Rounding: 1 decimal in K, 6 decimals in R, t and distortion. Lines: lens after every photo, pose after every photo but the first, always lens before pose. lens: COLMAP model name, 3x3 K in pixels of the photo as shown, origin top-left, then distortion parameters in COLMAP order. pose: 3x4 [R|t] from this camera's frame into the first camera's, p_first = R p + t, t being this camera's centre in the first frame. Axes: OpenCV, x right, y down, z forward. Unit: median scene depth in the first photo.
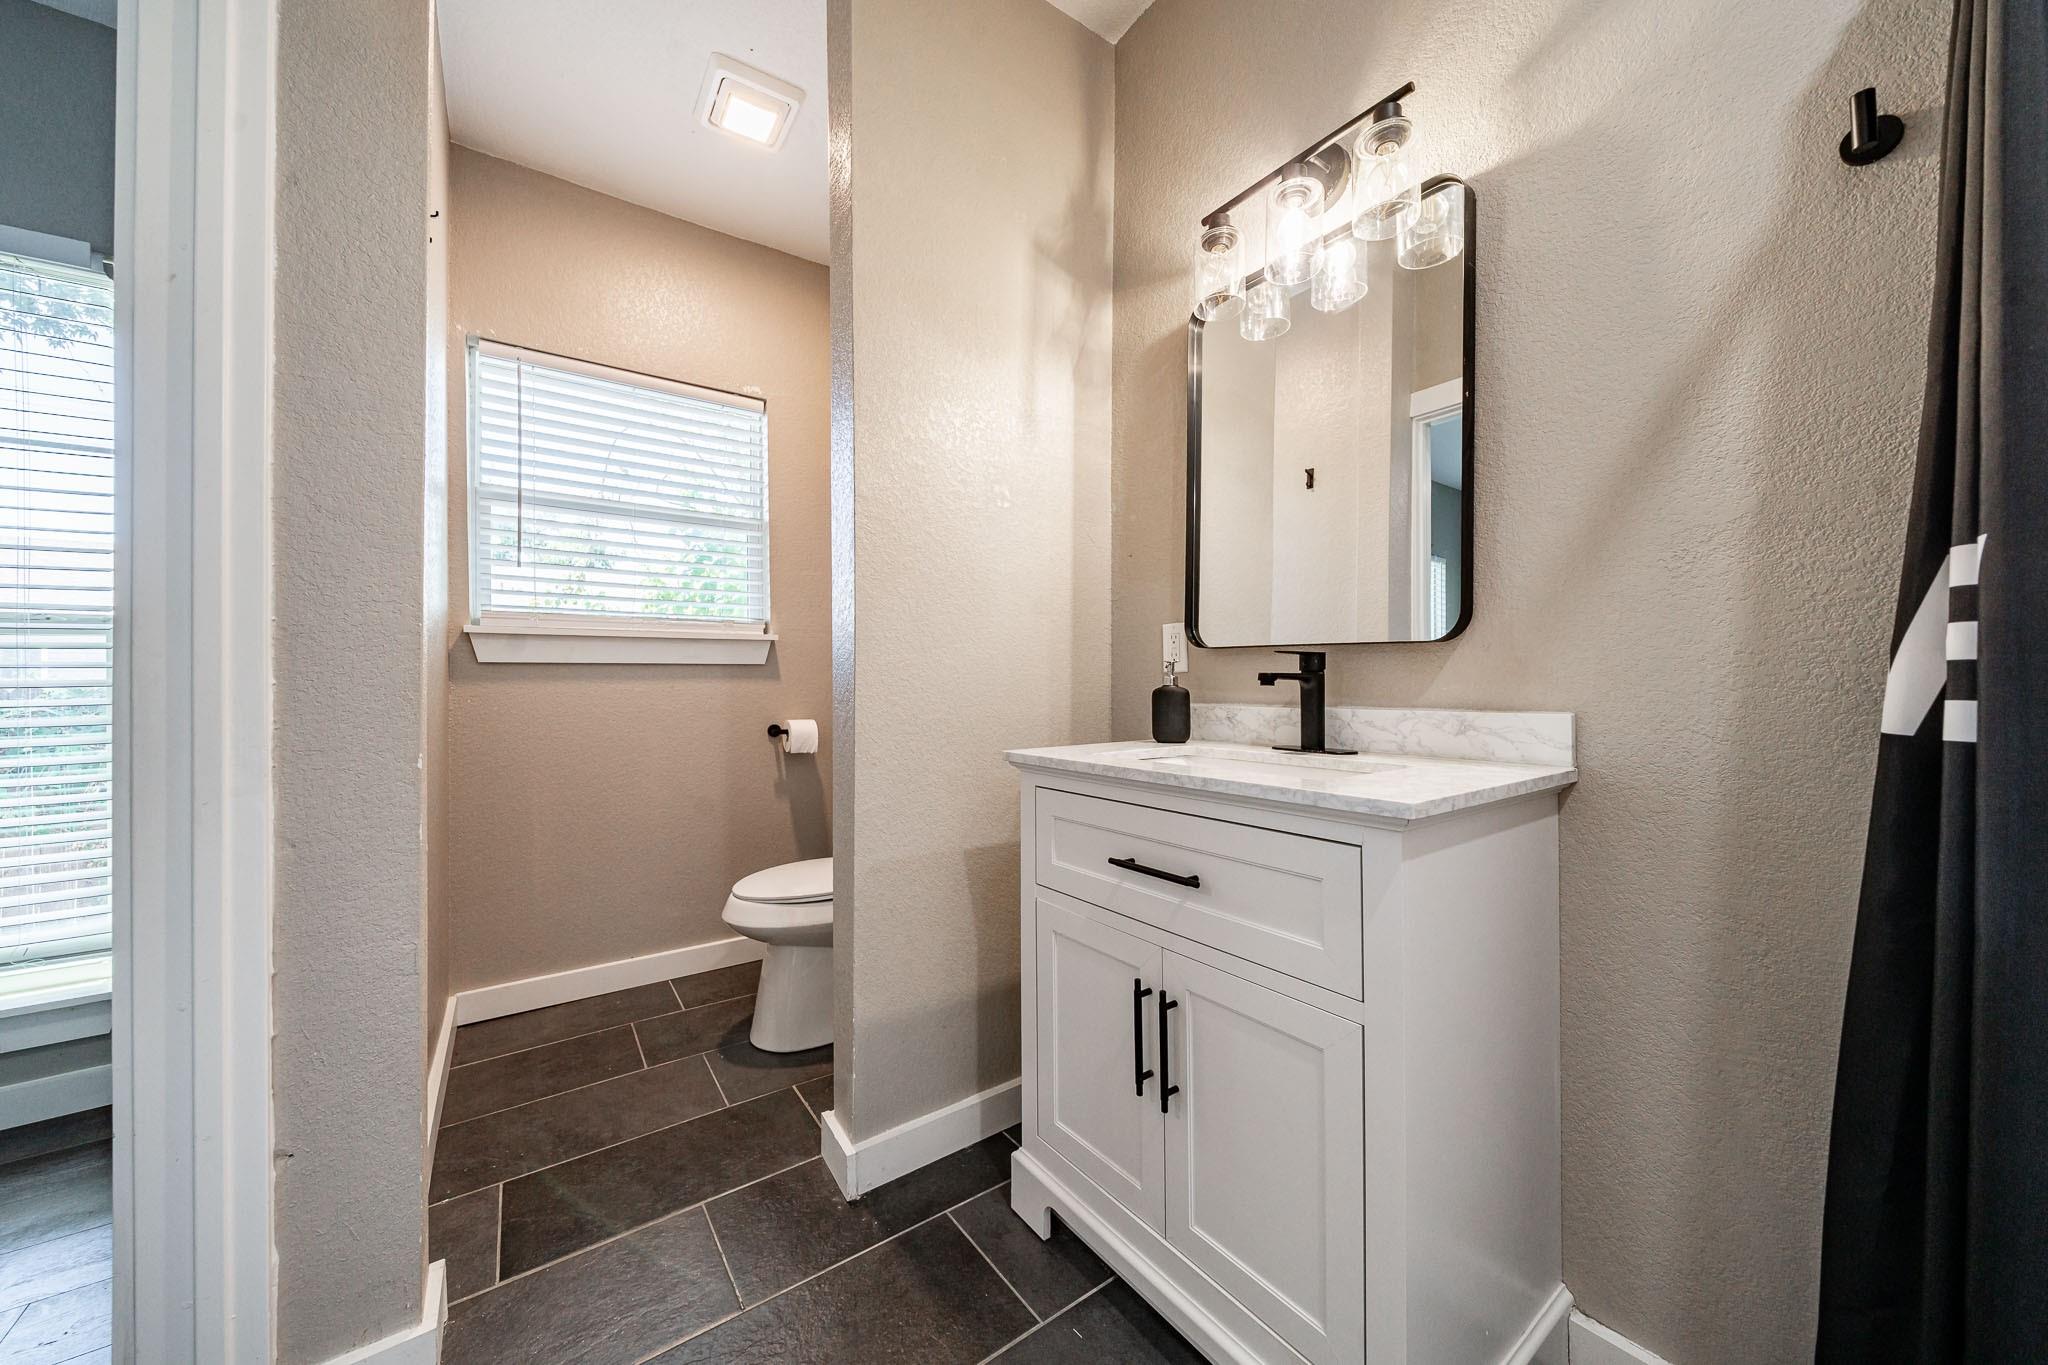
lens RADIAL K [[716.2, 0, 1014.3], [0, 716.2, 676.6], [0, 0, 1]] dist [0.000853, 0.000002]
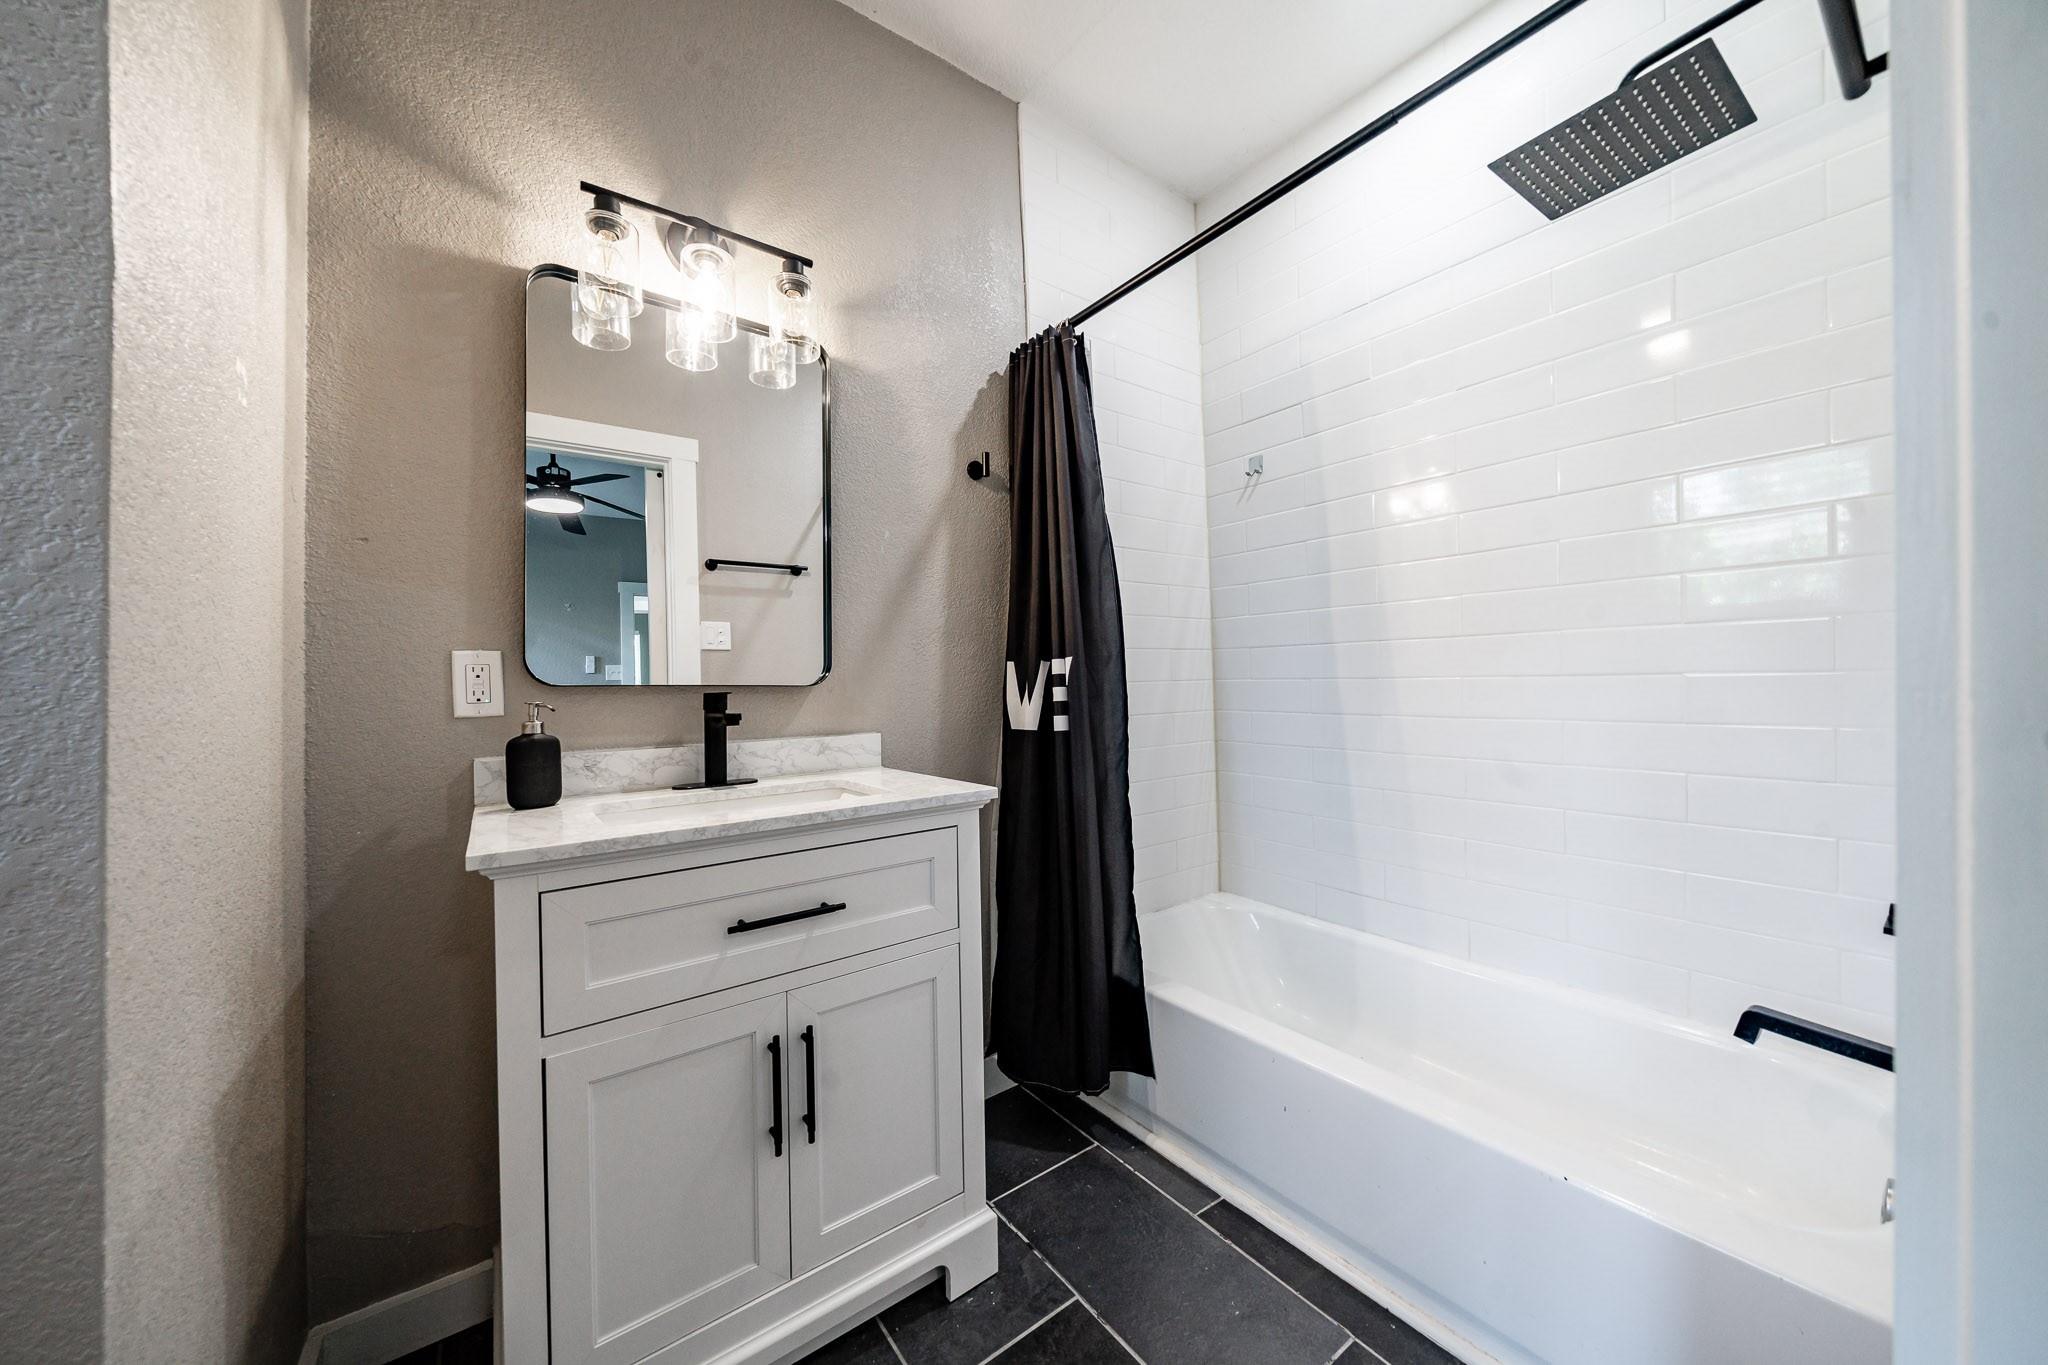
lens RADIAL K [[716.2, 0, 1015.3], [0, 716.2, 689.9], [0, 0, 1]] dist [0.000853, 0.000002]
pose [[-0.013959, 0.000453, 0.999902, -0.753168], [0.015721, 0.999876, -0.000234, -0.035648], [-0.999779, 0.015716, -0.013964, 0.647495]]
